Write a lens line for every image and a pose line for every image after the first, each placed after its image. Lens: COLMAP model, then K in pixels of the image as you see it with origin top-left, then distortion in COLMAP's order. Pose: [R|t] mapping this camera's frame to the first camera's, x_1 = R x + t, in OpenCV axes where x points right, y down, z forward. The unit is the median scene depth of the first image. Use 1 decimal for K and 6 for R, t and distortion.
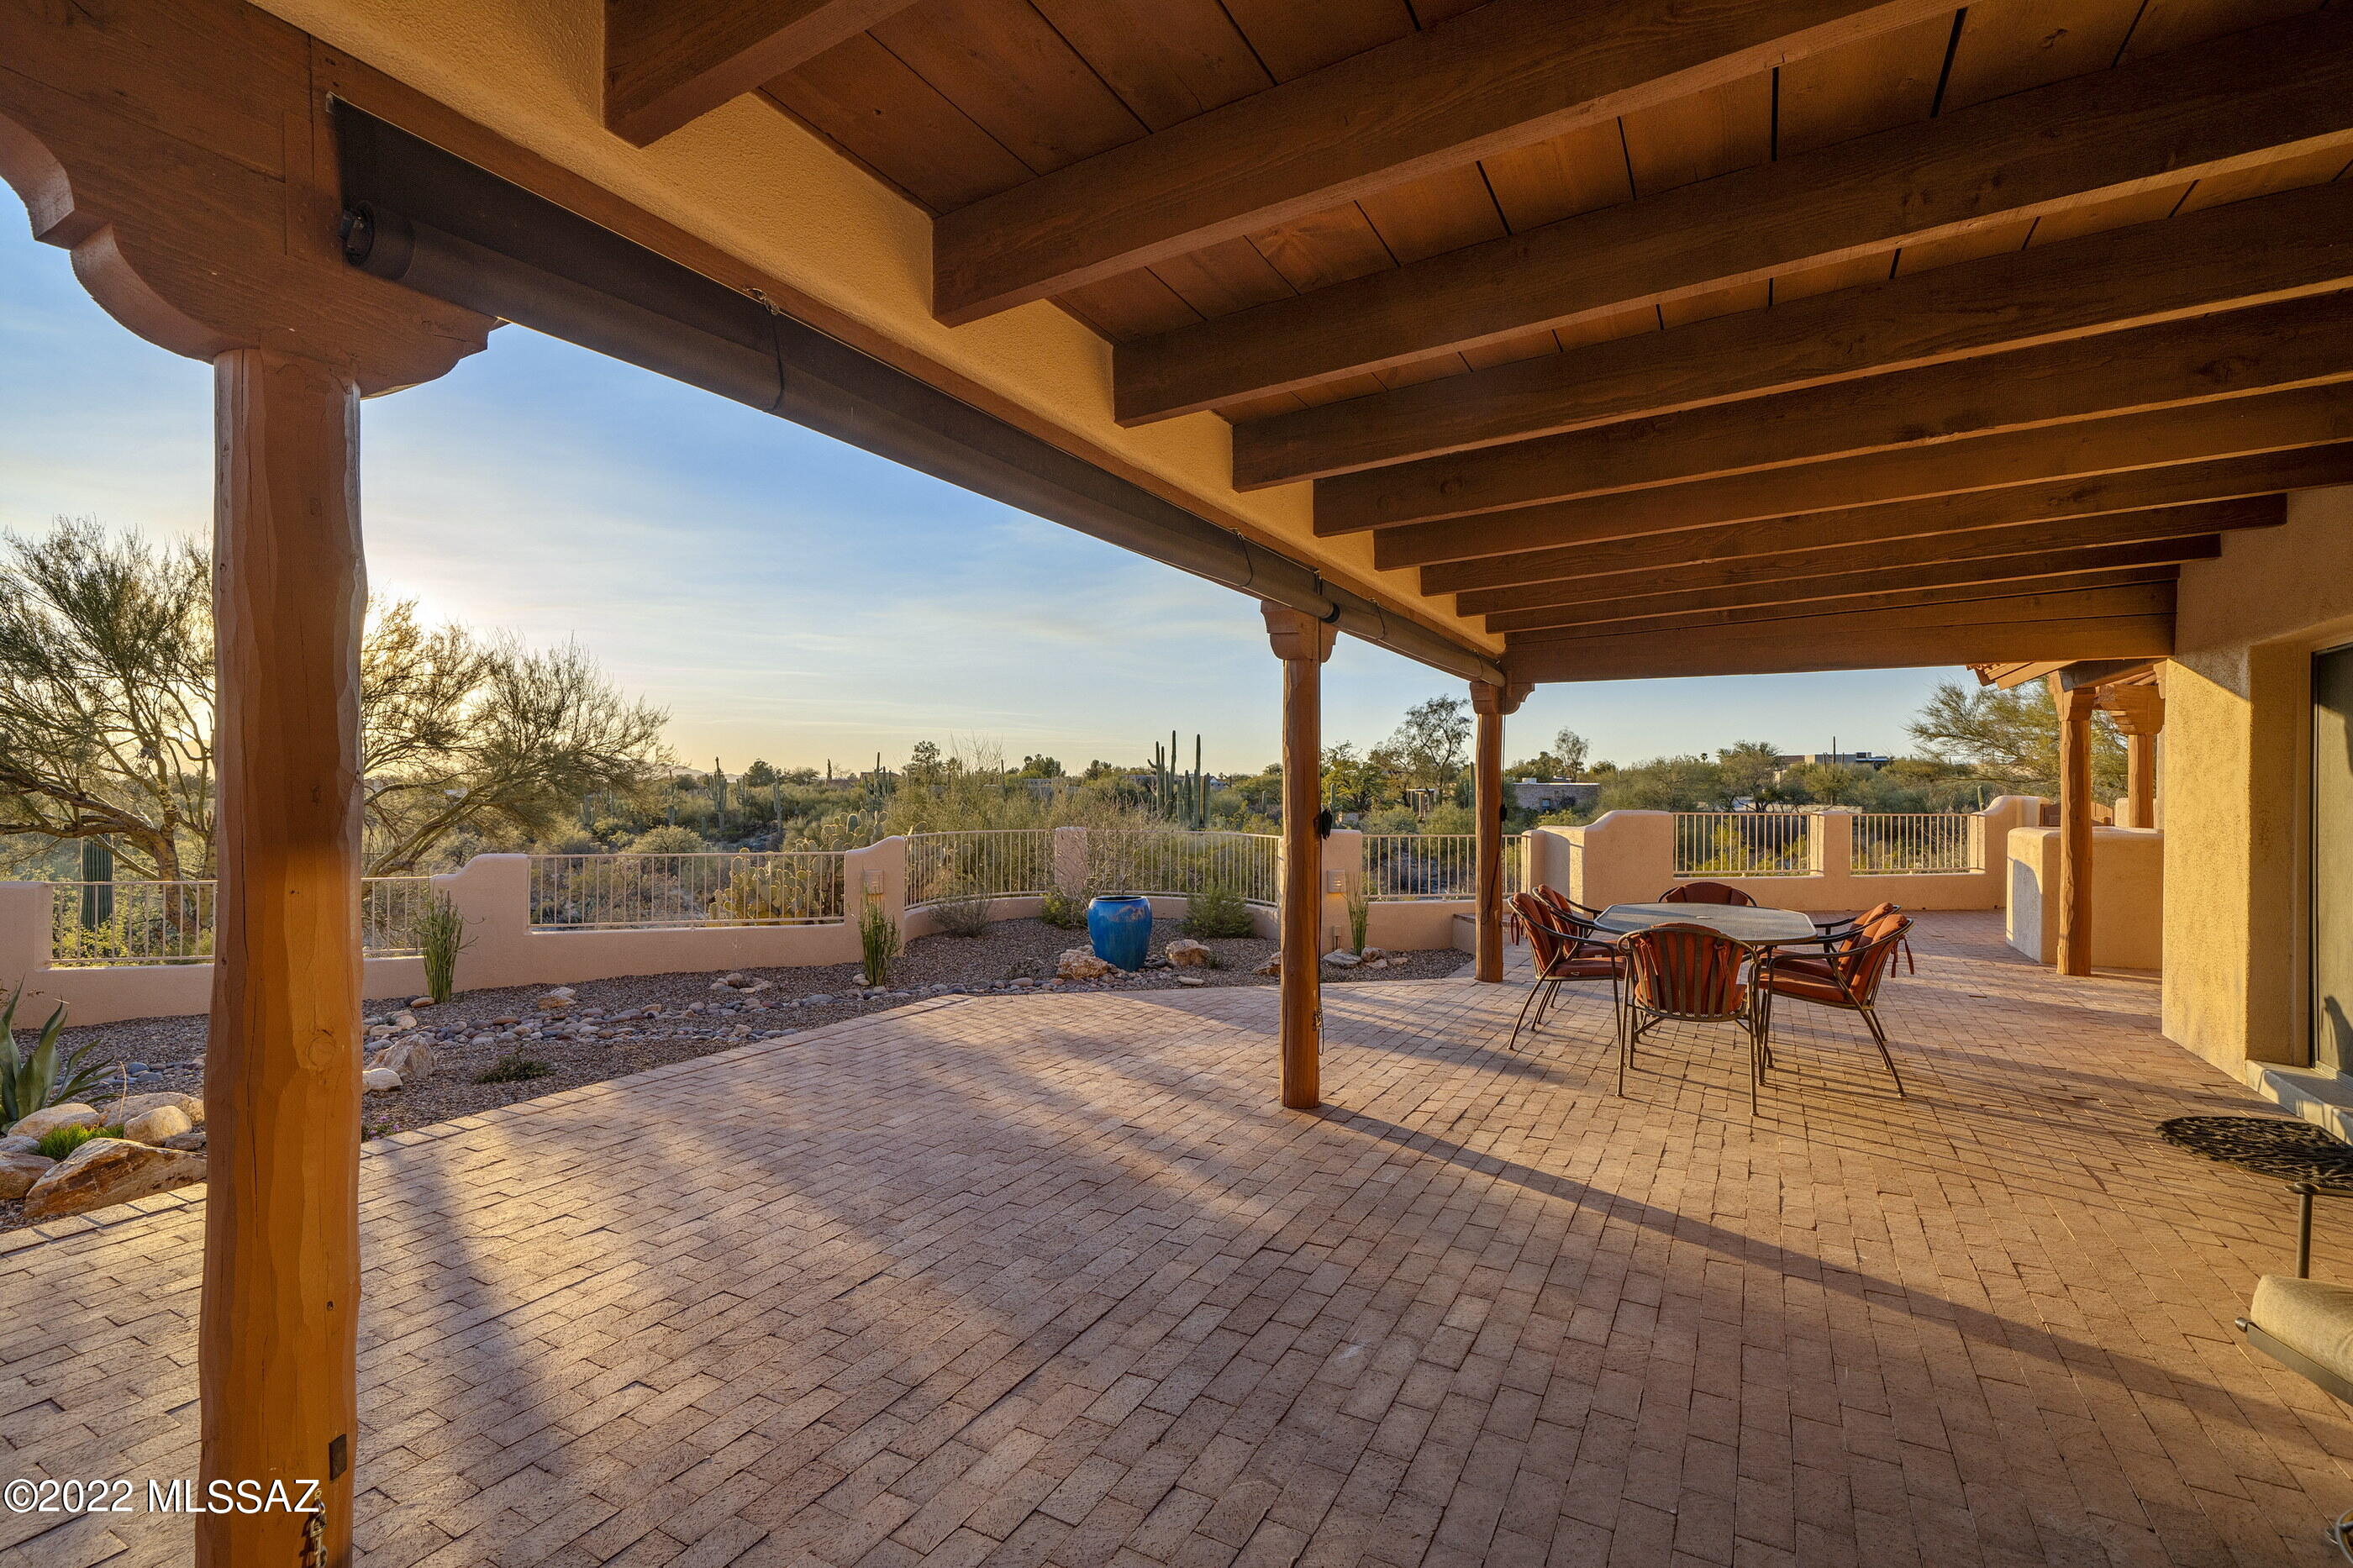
lens RADIAL K [[996.3, 0, 1176.5], [0, 996.3, 784.0], [0, 0, 1]] dist [-0.000458, 0.000046]
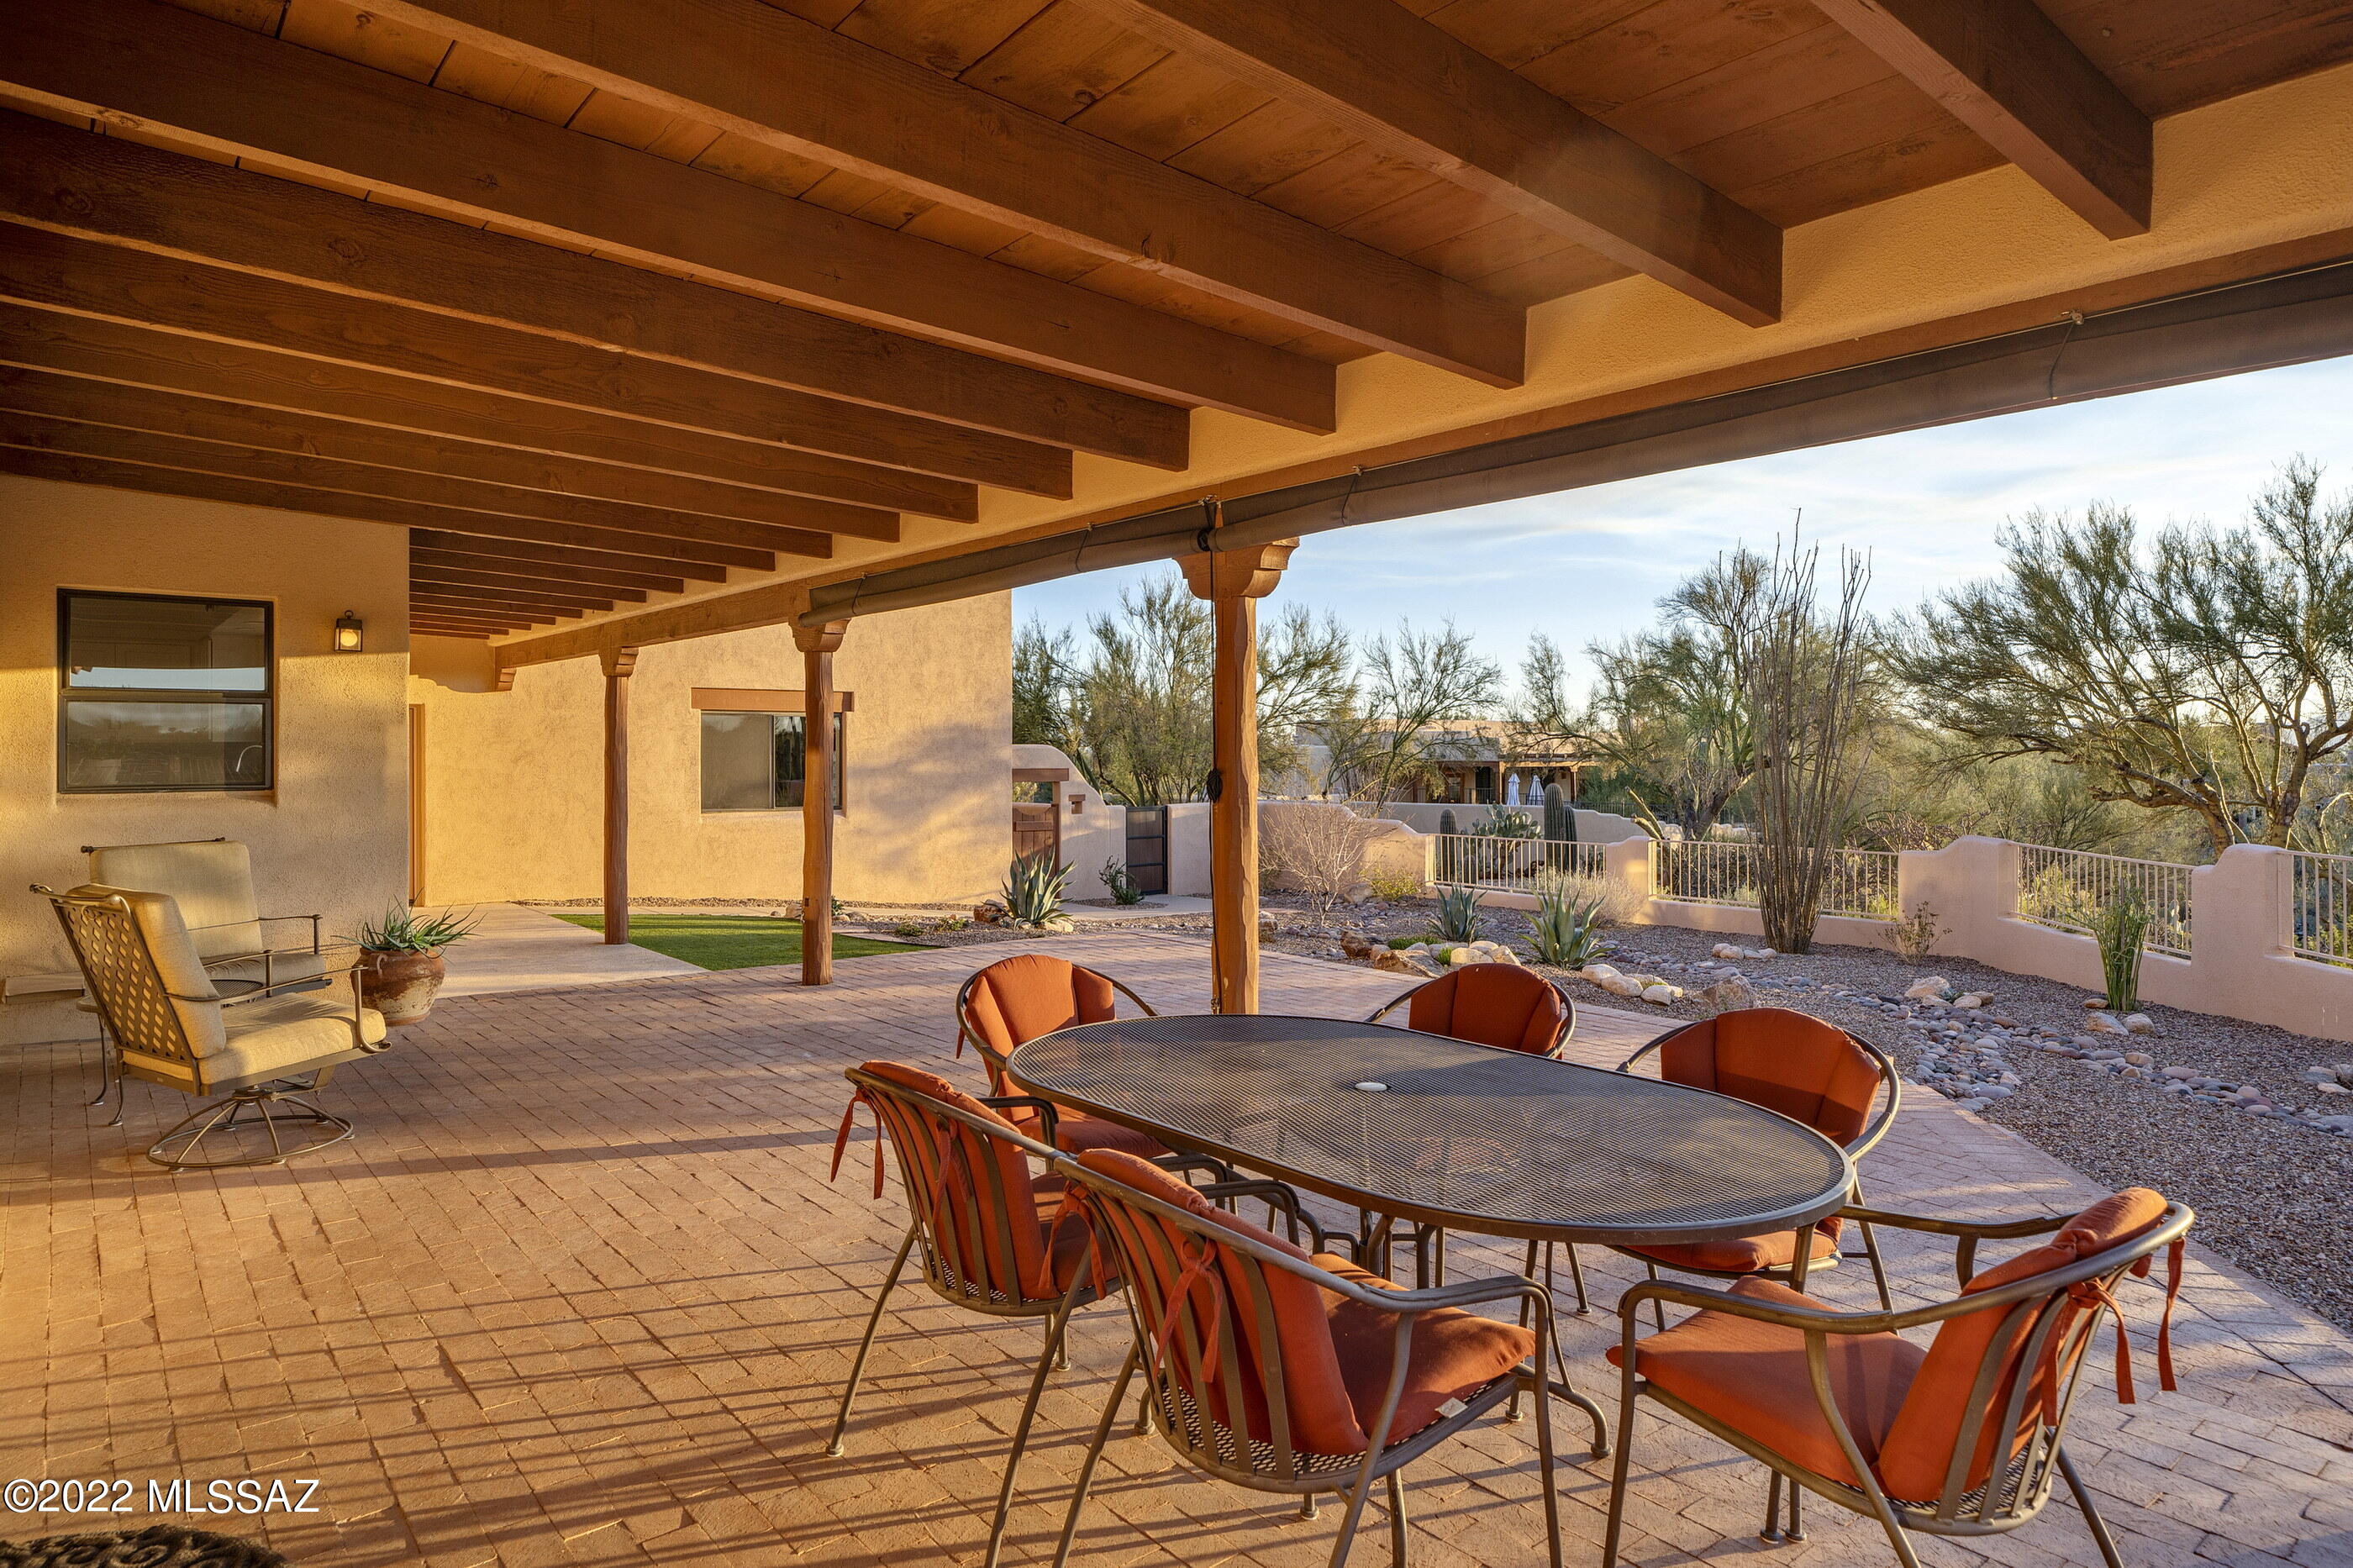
lens RADIAL K [[1354.2, 0, 1170.3], [0, 1354.2, 745.1], [0, 0, 1]] dist [0.041786, 0.000071]
pose [[-0.339713, -0.006371, -0.940507, 1.380789], [-0.002350, 0.999980, -0.005925, 0.020015], [0.940526, 0.000198, -0.339721, 1.496914]]
